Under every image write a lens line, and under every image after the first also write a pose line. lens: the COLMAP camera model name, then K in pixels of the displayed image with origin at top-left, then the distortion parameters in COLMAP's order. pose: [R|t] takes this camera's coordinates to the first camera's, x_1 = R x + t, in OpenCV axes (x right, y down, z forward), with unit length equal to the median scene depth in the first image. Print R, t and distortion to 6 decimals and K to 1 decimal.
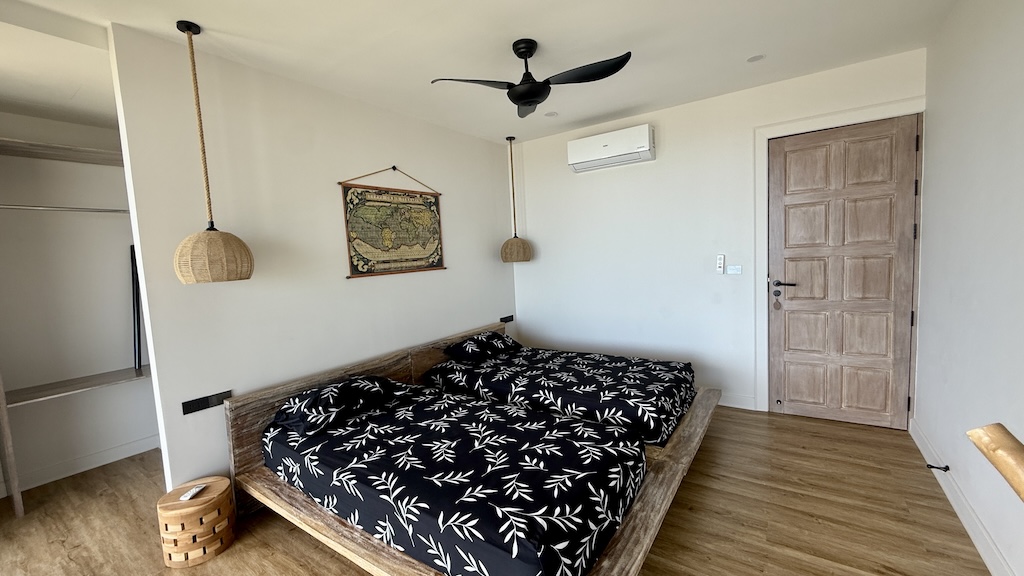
lens RADIAL K [[408.7, 0, 508.6], [0, 408.7, 287.4], [0, 0, 1]] dist [-0.000293, 0.000018]
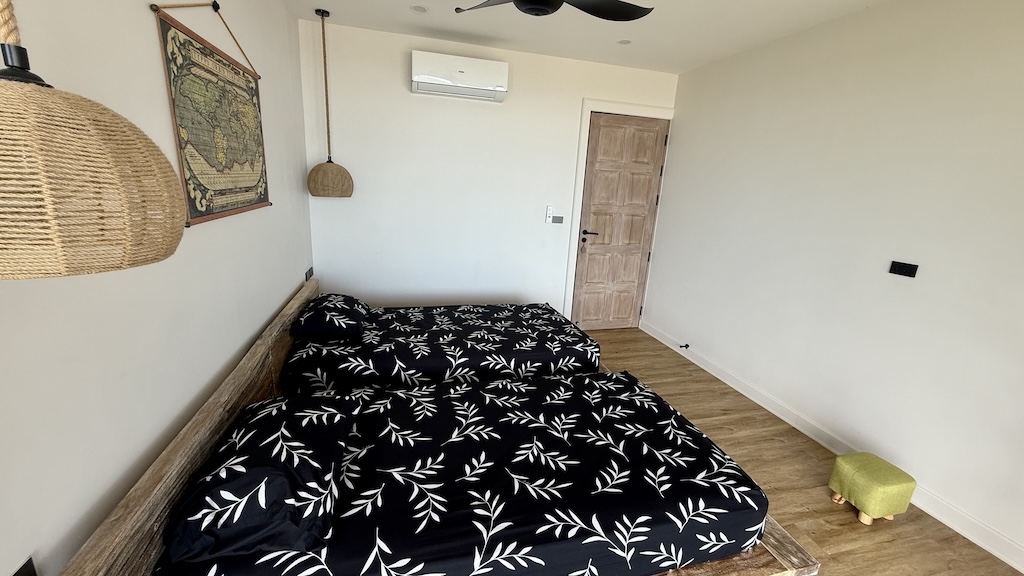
lens RADIAL K [[408.7, 0, 511.2], [0, 408.7, 288.4], [0, 0, 1]] dist [-0.000293, 0.000018]
pose [[0.645317, -0.104193, 0.756776, -0.515700], [-0.026411, 0.987019, 0.158414, -0.036161], [-0.763459, -0.122215, 0.634188, 0.383495]]
